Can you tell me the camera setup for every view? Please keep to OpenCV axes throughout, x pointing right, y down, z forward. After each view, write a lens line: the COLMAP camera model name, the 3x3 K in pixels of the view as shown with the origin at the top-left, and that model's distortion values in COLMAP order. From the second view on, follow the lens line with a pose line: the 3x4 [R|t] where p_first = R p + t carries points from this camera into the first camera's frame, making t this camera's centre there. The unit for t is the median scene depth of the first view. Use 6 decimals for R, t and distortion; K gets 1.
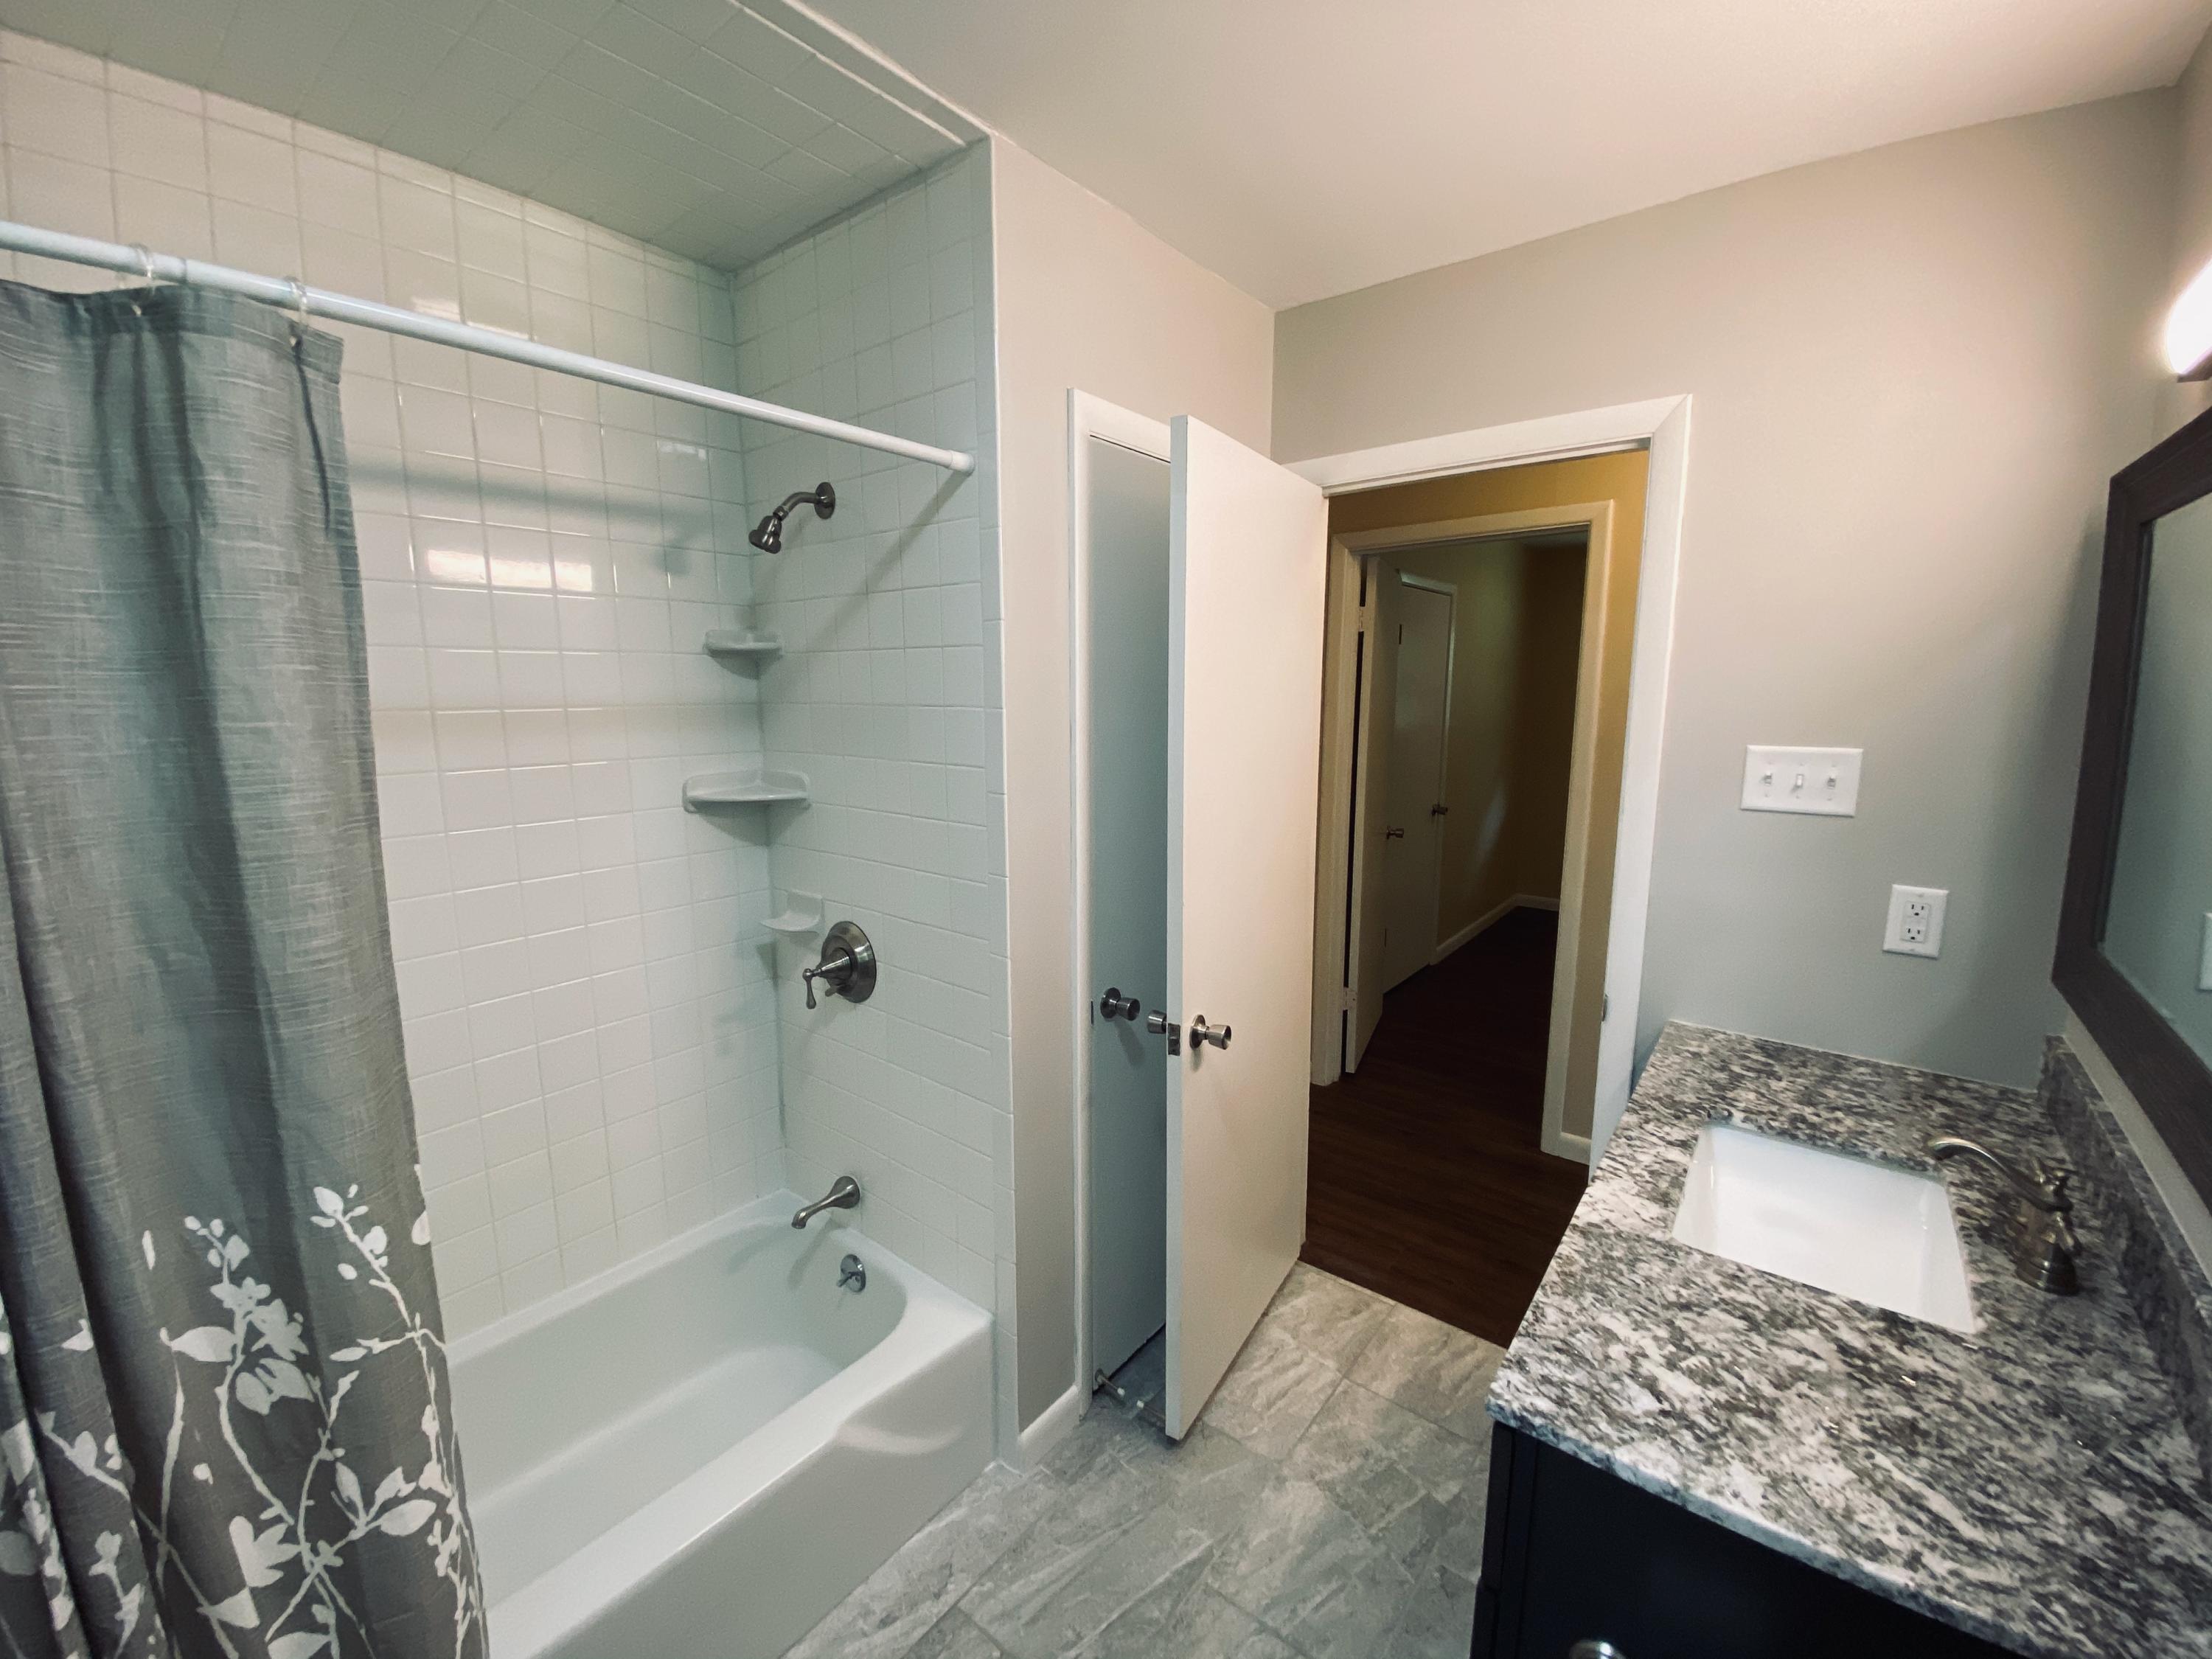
lens RADIAL K [[888.1, 0, 1099.9], [0, 888.1, 826.4], [0, 0, 1]] dist [0.008287, -0.005791]
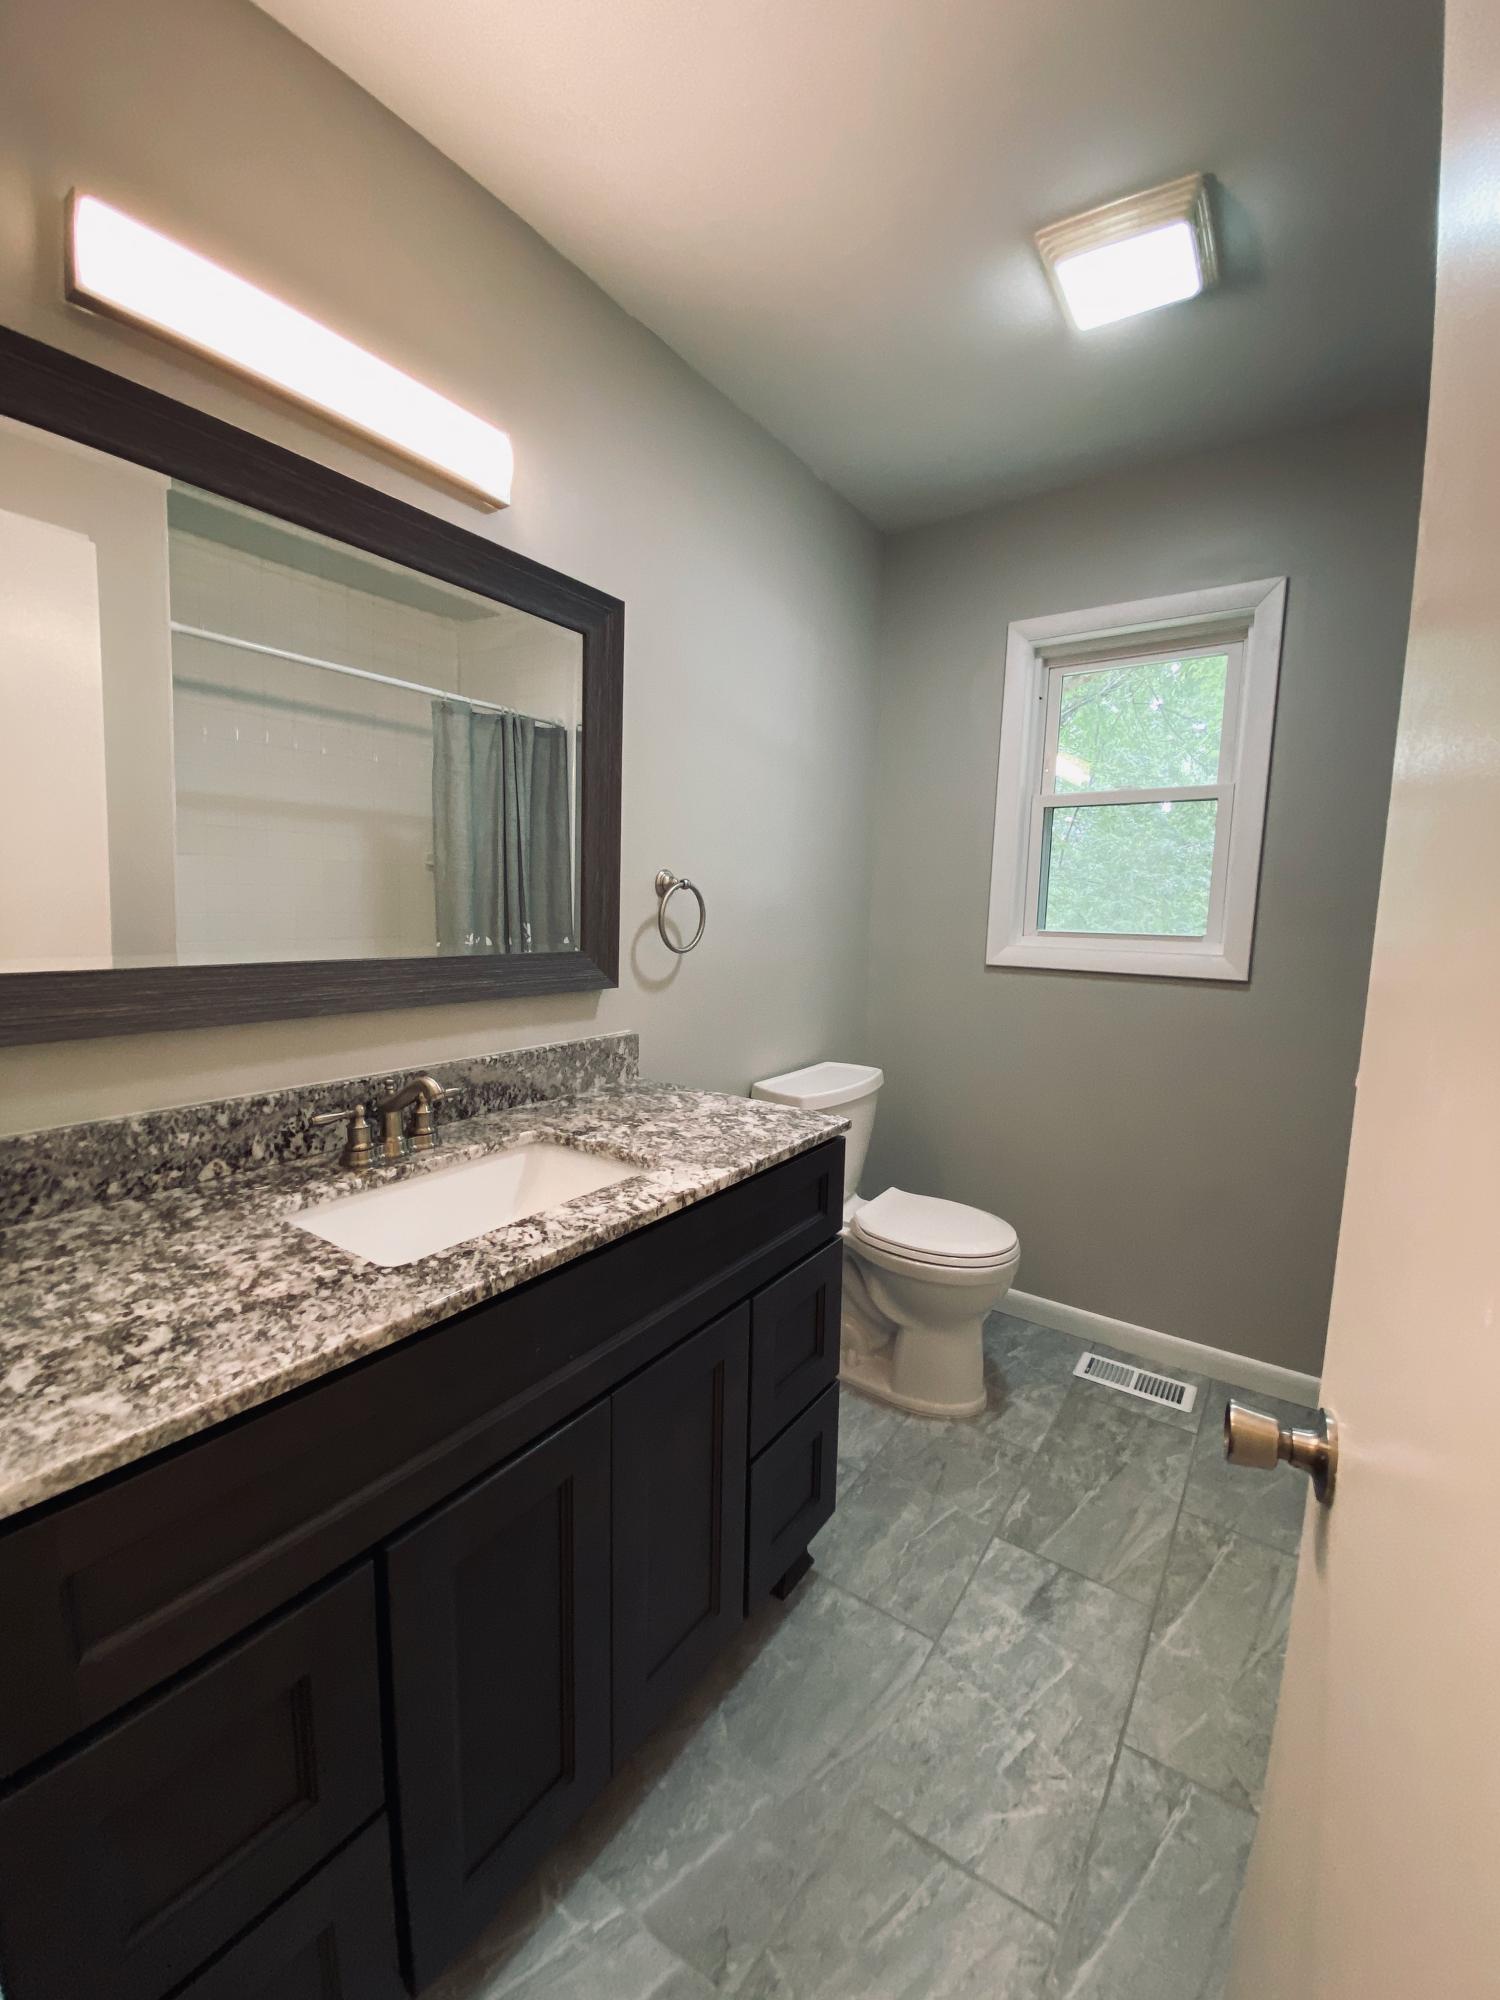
lens RADIAL K [[802.9, 0, 753.7], [0, 802.9, 997.4], [0, 0, 1]] dist [0.008287, -0.005791]
pose [[-0.996809, -0.009589, -0.079246, 0.485289], [-0.030893, 0.961742, 0.272210, -0.042878], [0.073604, 0.273790, -0.958969, 1.584192]]
